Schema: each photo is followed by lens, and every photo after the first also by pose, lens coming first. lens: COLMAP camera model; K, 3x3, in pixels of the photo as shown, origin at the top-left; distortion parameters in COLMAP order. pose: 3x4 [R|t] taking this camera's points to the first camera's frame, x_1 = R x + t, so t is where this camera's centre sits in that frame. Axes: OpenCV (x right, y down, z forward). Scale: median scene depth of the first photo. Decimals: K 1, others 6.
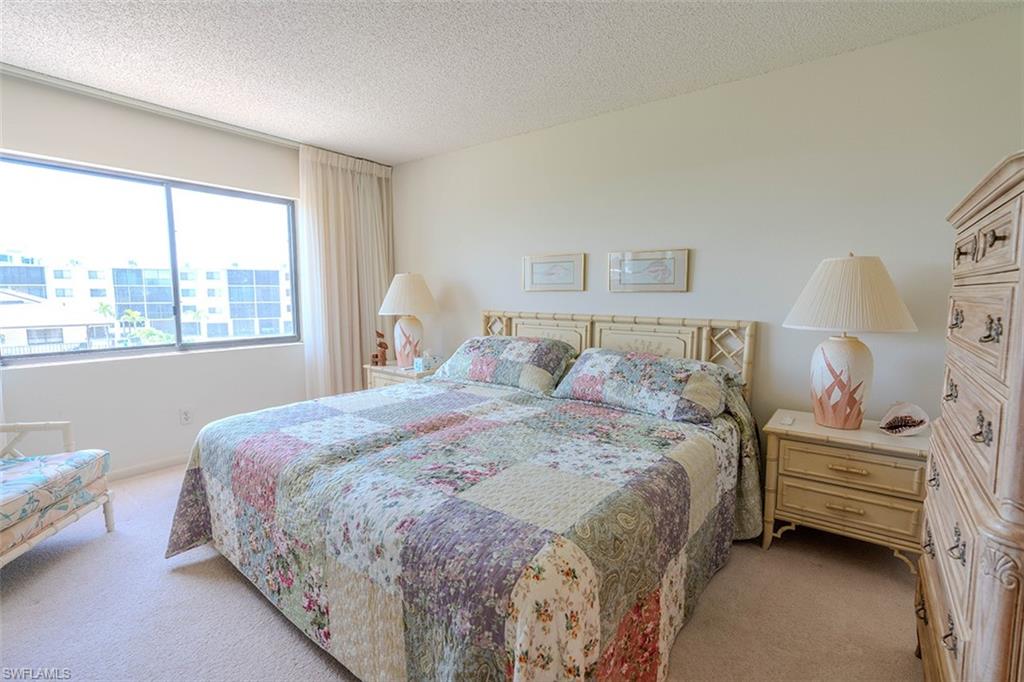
lens RADIAL K [[463.7, 0, 512.0], [0, 463.7, 341.0], [0, 0, 1]] dist [-0.002095, -0.000073]
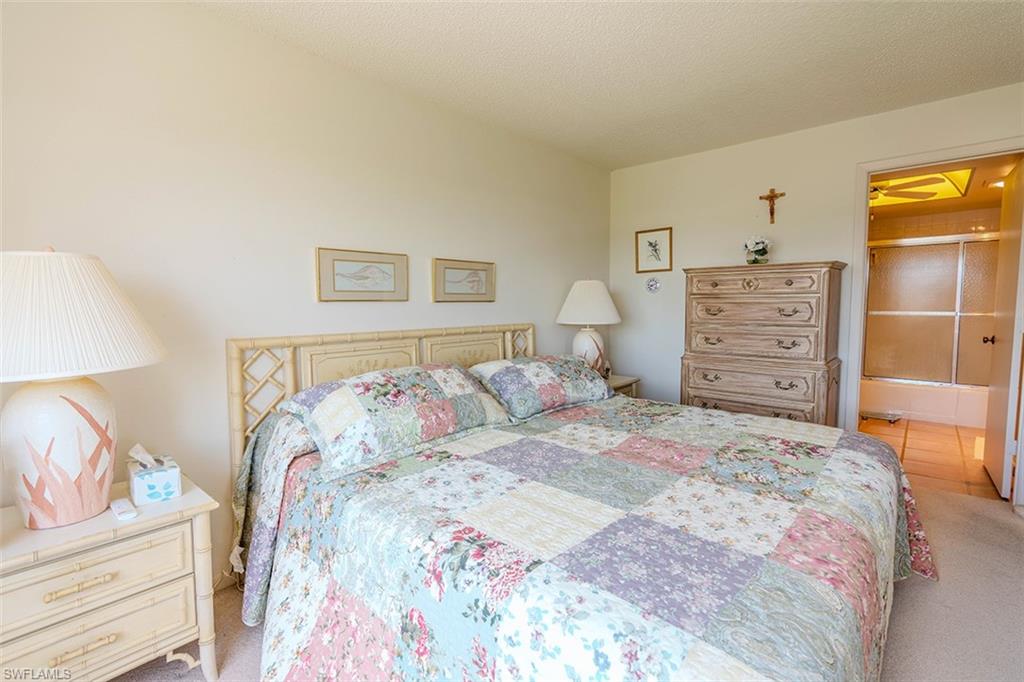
lens RADIAL K [[463.7, 0, 512.0], [0, 463.7, 341.0], [0, 0, 1]] dist [-0.002095, -0.000073]
pose [[0.070658, -0.085344, 0.993843, -0.963307], [0.111296, 0.990787, 0.077169, -0.120829], [-0.991272, 0.105158, 0.079505, 1.134269]]
